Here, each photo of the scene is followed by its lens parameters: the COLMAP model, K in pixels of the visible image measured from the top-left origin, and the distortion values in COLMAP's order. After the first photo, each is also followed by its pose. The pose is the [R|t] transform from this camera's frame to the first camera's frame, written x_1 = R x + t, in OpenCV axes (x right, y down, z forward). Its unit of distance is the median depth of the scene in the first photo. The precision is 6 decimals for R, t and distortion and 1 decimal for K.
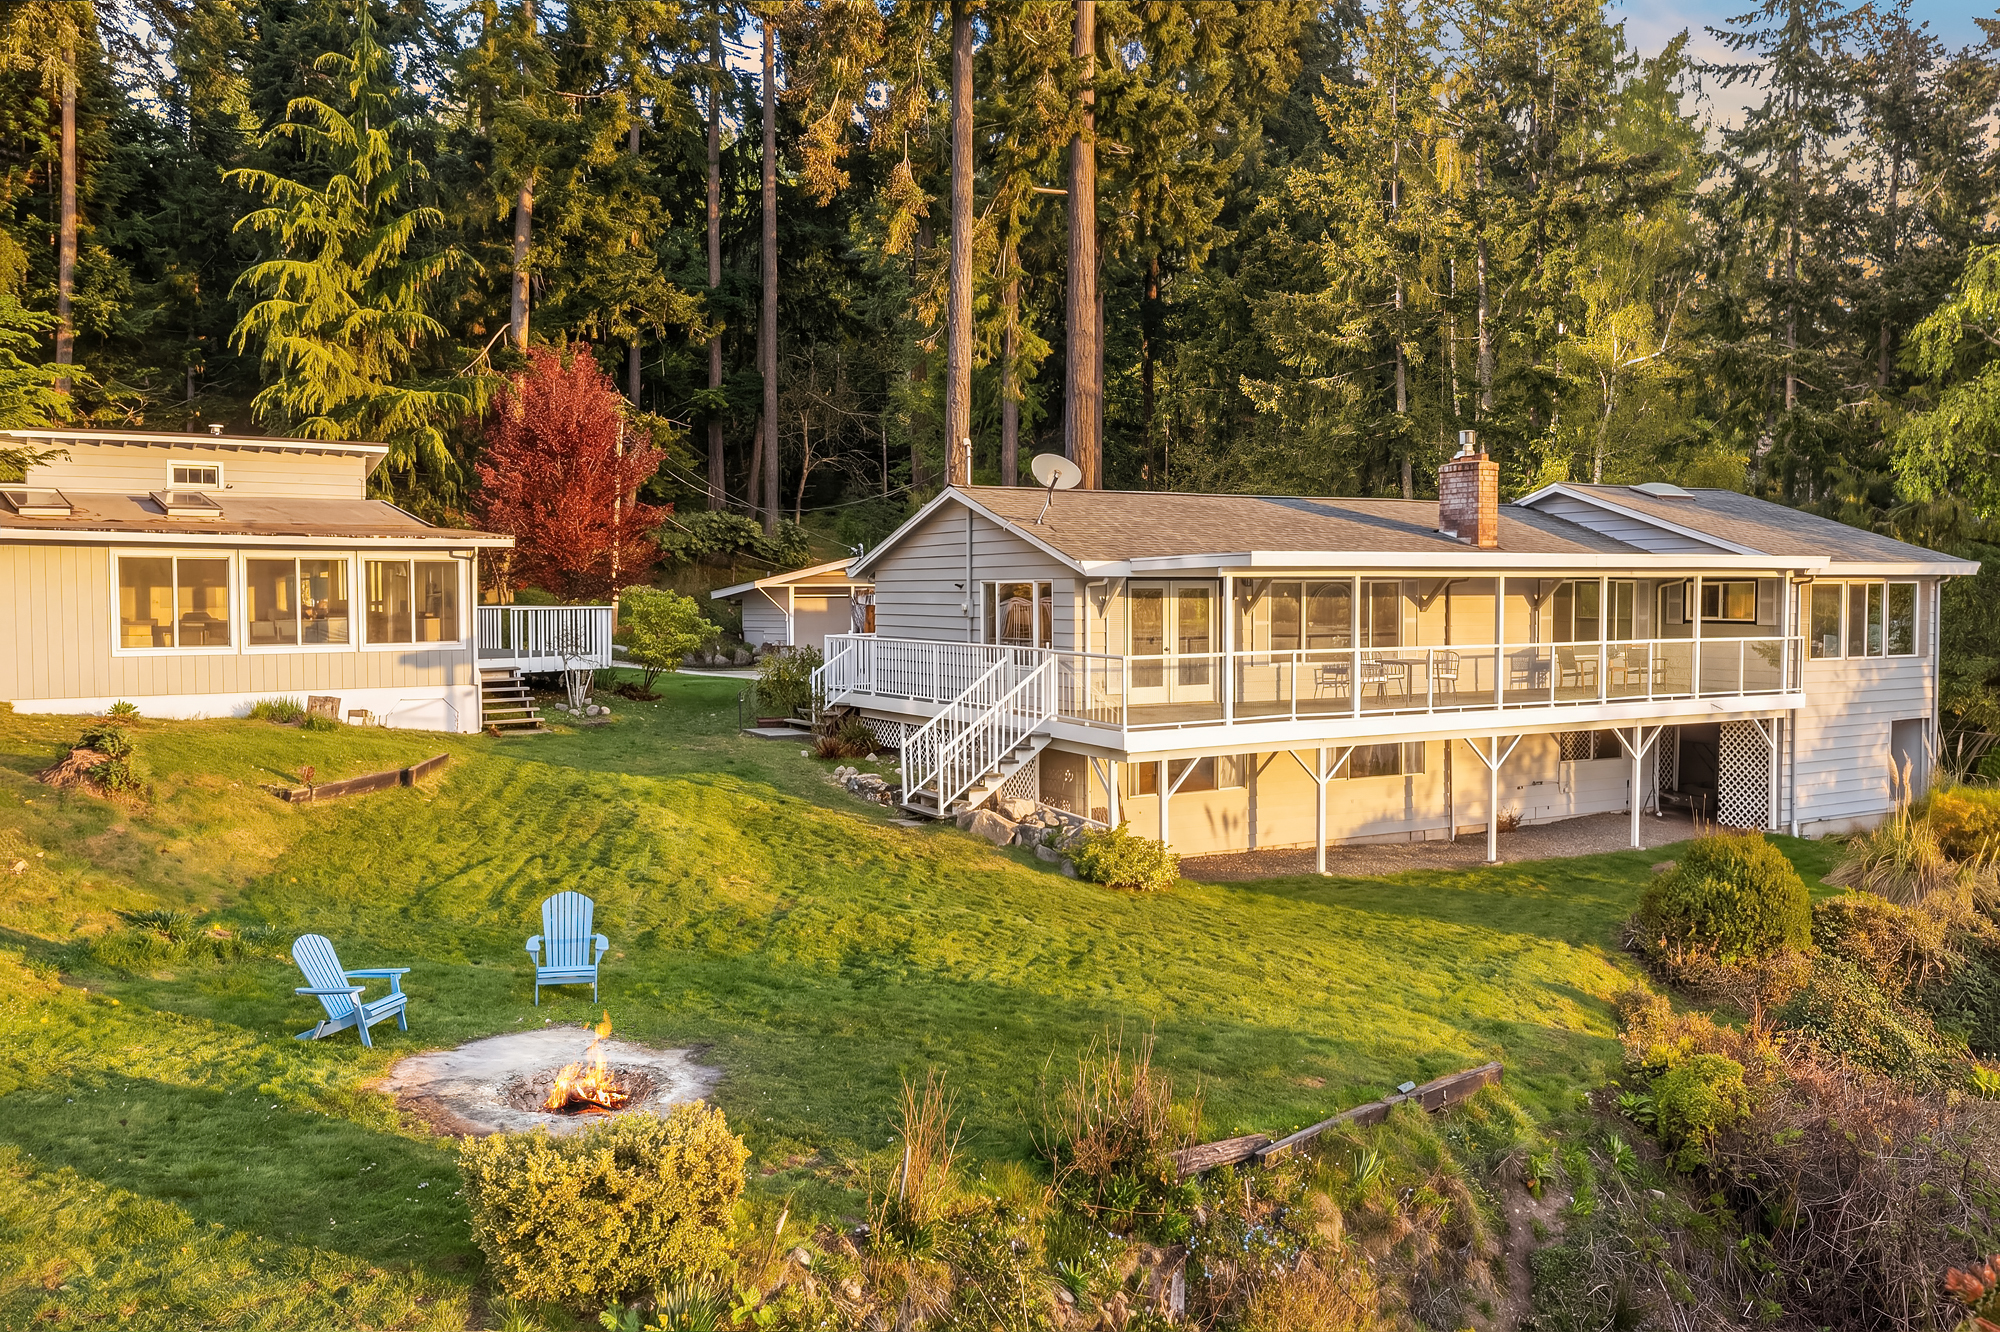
lens RADIAL K [[1611.9, 0, 1000.6], [0, 1611.9, 664.1], [0, 0, 1]] dist [-0.005872, 0.005441]
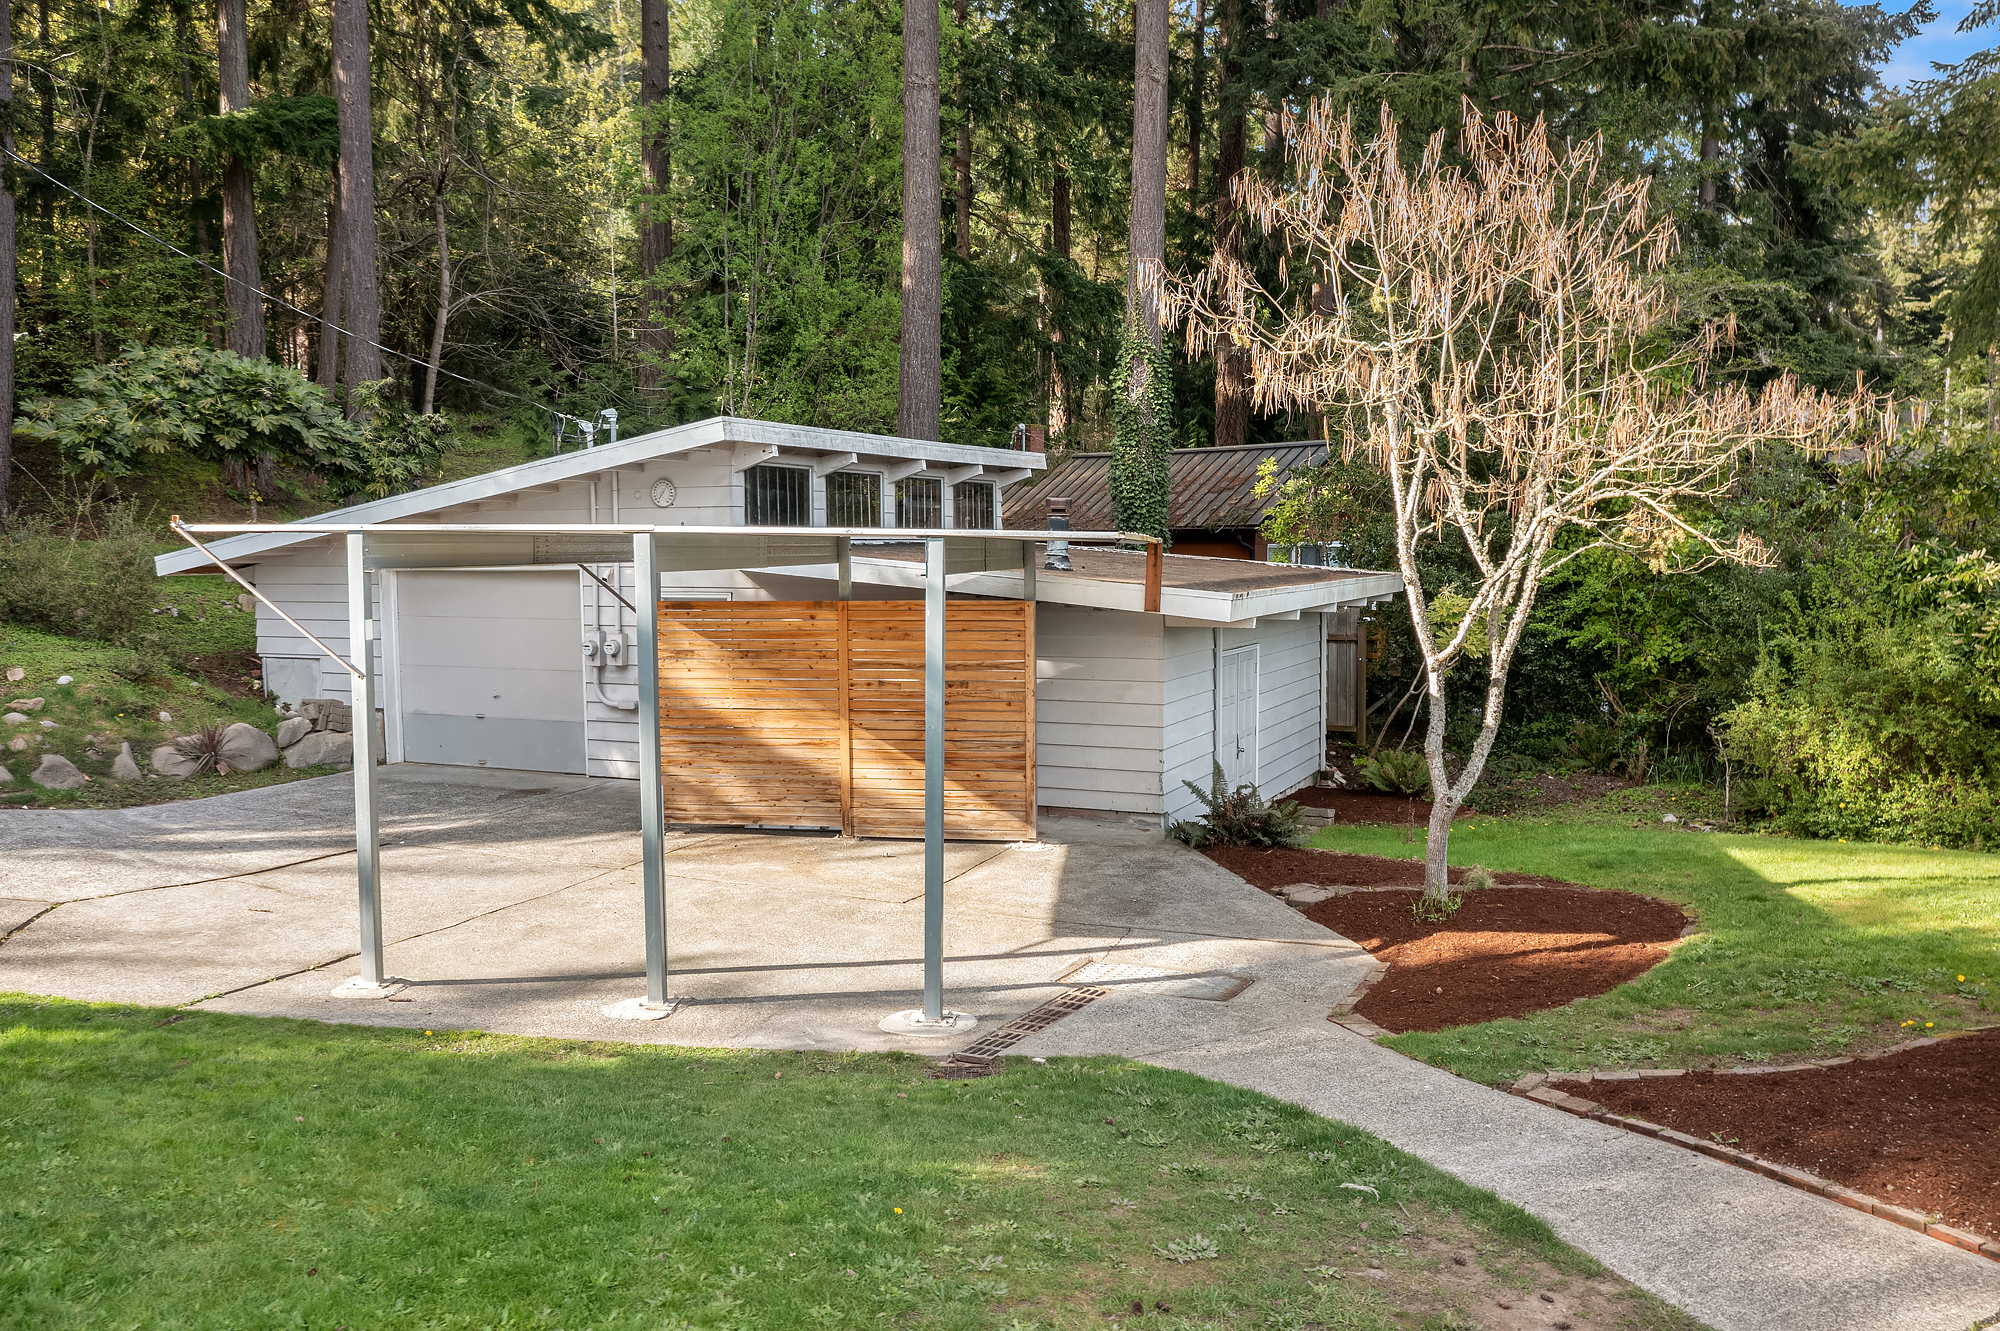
lens RADIAL K [[1611.9, 0, 998.9], [0, 1611.9, 664.6], [0, 0, 1]] dist [-0.005872, 0.005441]
pose [[0.978809, -0.025017, 0.203243, -0.069473], [0.014828, 0.998563, 0.051503, -0.036396], [-0.204239, -0.047398, 0.977773, 0.612169]]
